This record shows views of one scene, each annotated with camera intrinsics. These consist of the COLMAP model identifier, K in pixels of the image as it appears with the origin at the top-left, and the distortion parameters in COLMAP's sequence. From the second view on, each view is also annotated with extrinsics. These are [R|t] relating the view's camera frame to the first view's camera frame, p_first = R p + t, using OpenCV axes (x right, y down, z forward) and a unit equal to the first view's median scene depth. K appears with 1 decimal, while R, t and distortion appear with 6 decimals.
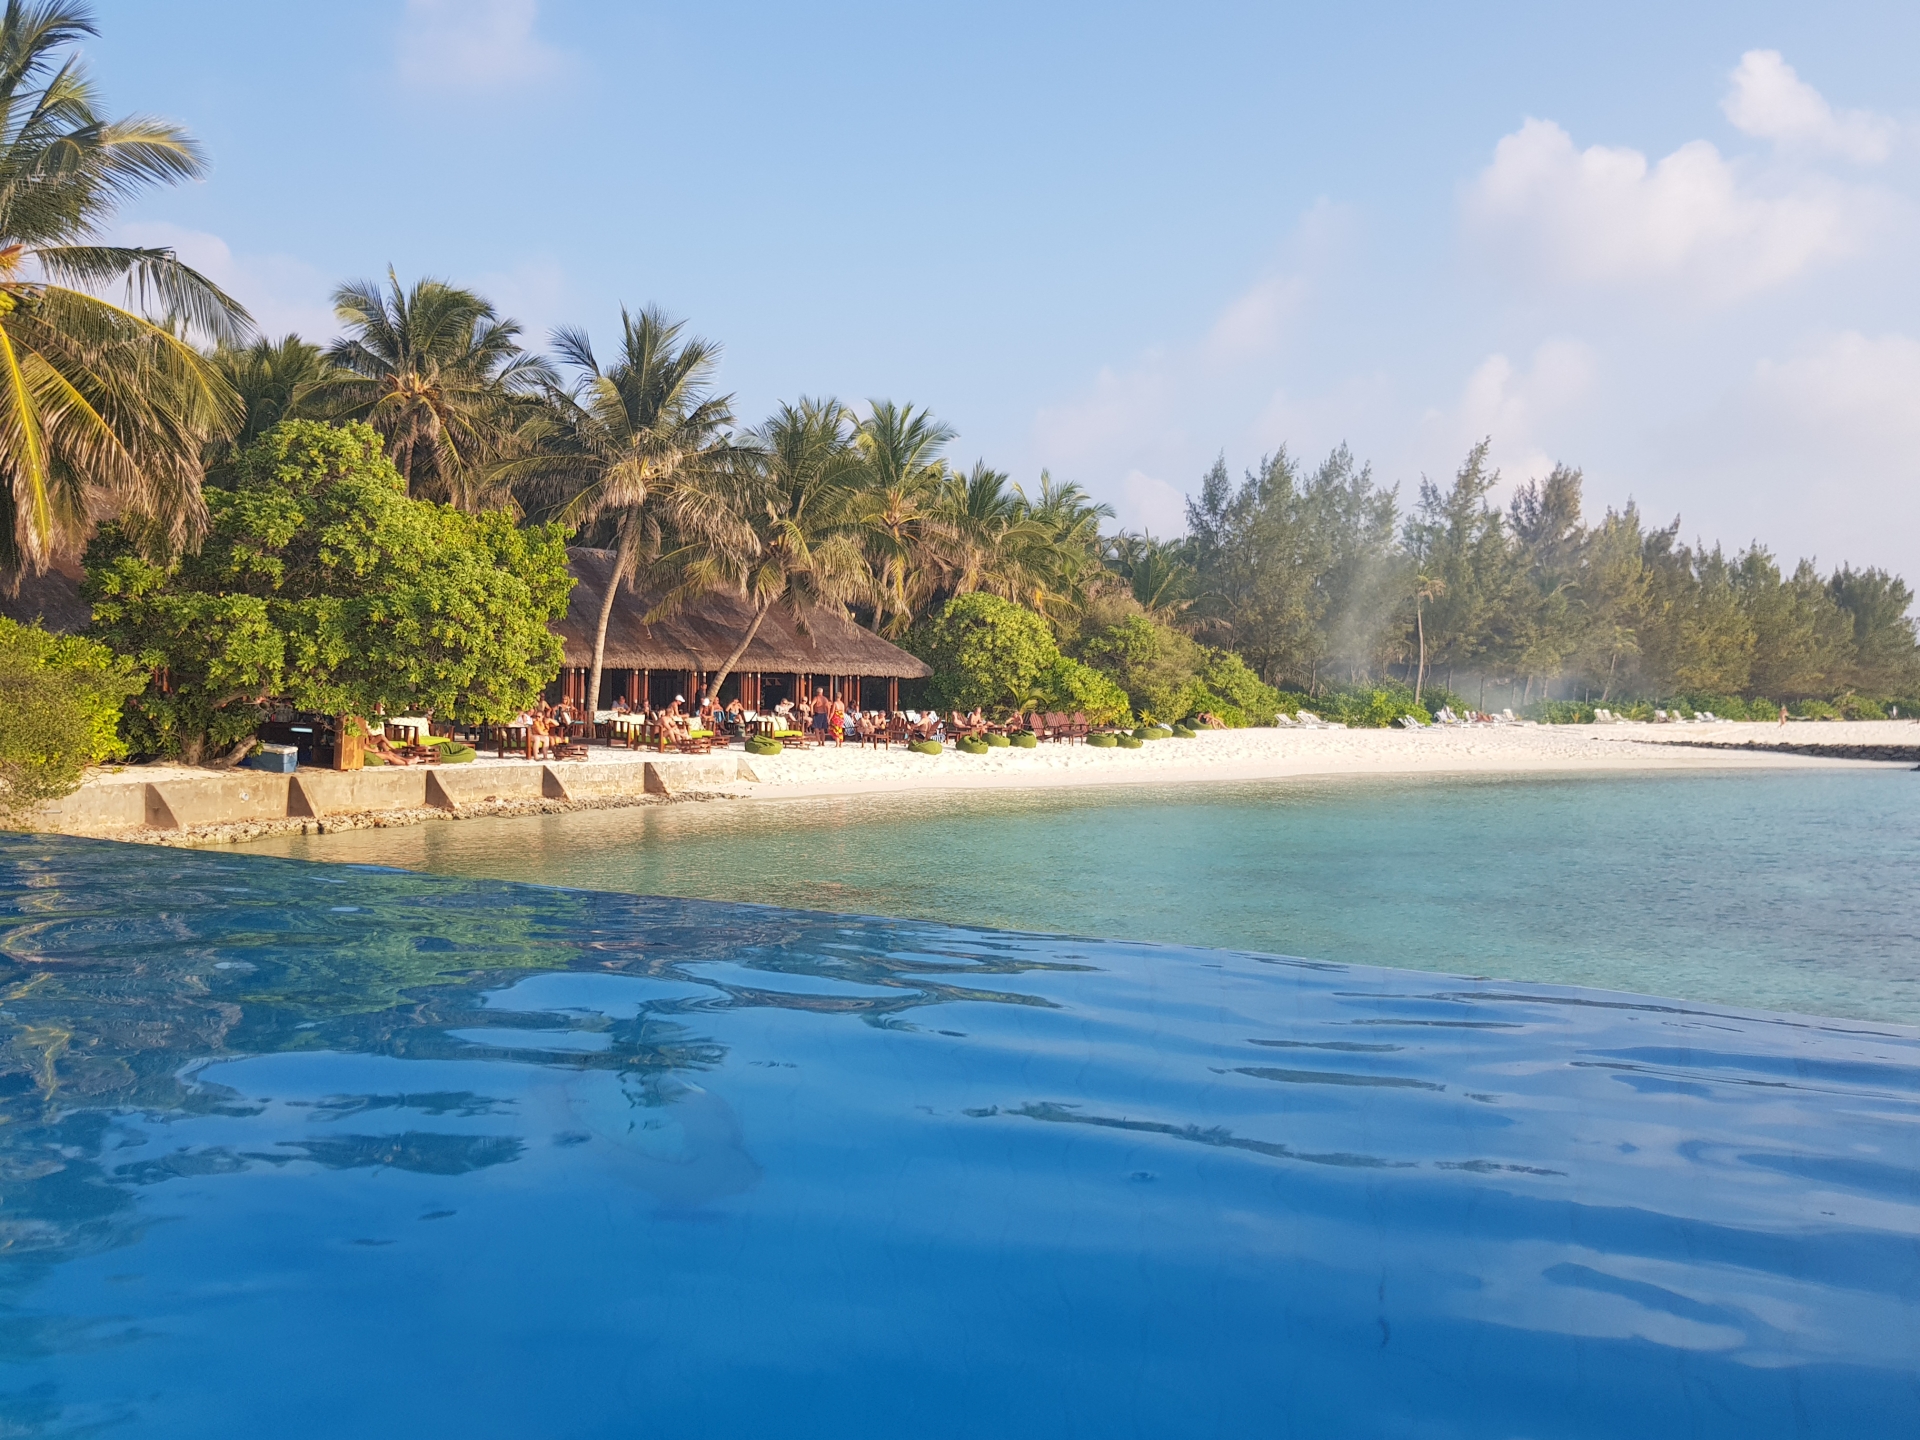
lens RADIAL K [[1464.1, 0, 958.5], [0, 1464.1, 719.1], [0, 0, 1]] dist [0.052335, -0.026507]
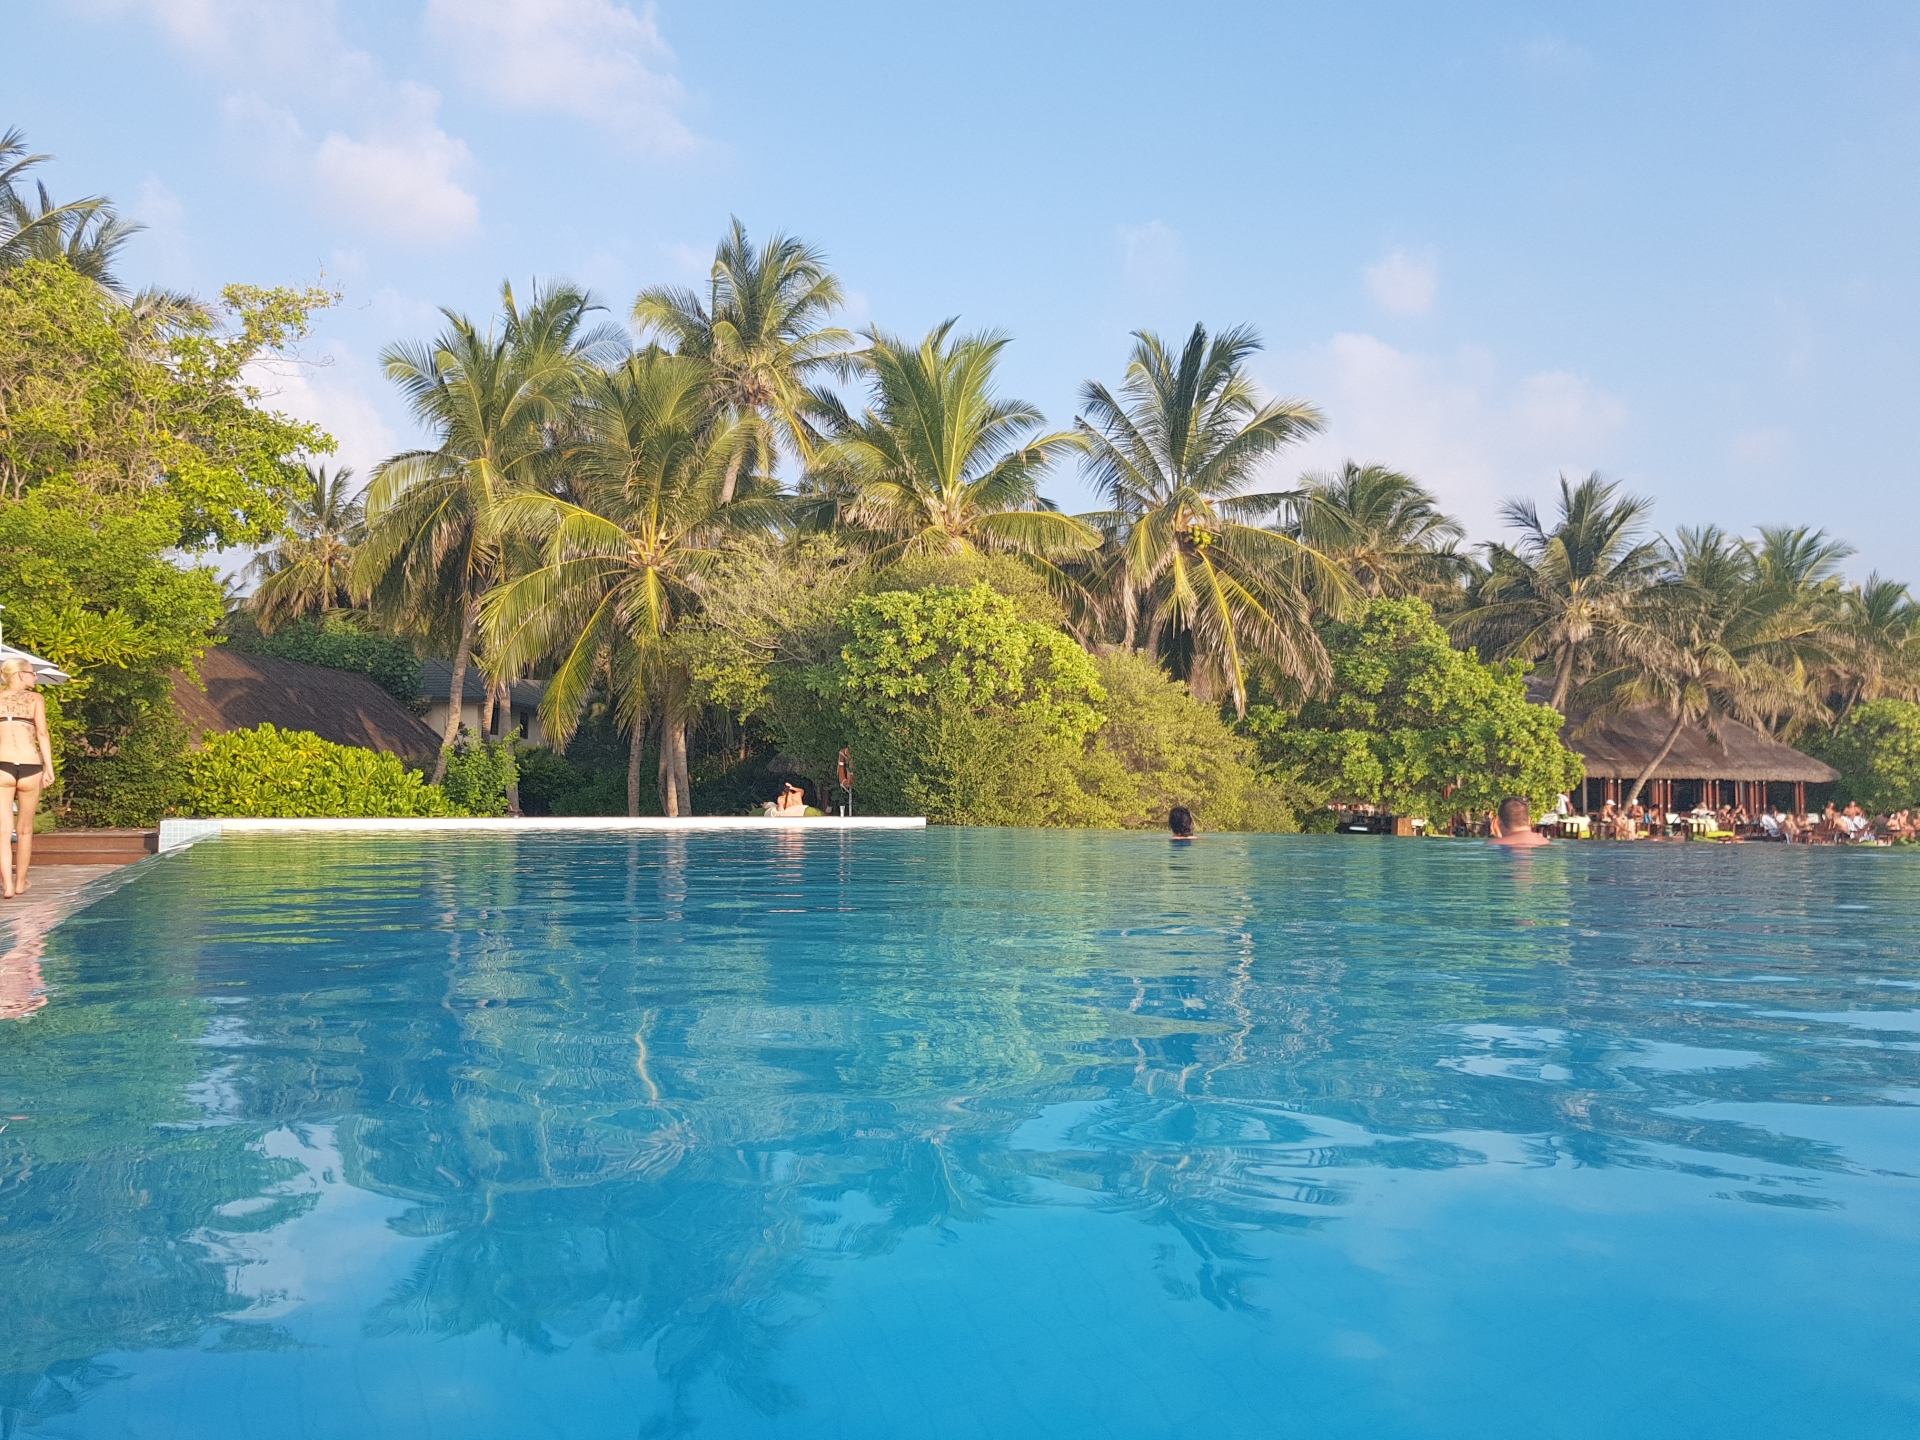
lens RADIAL K [[1464.1, 0, 957.7], [0, 1464.1, 728.8], [0, 0, 1]] dist [0.052335, -0.026507]
pose [[0.908286, -0.027520, -0.417445, -0.176262], [0.001289, 0.998013, -0.062988, 0.000303], [0.418349, 0.056672, 0.906517, -0.279895]]
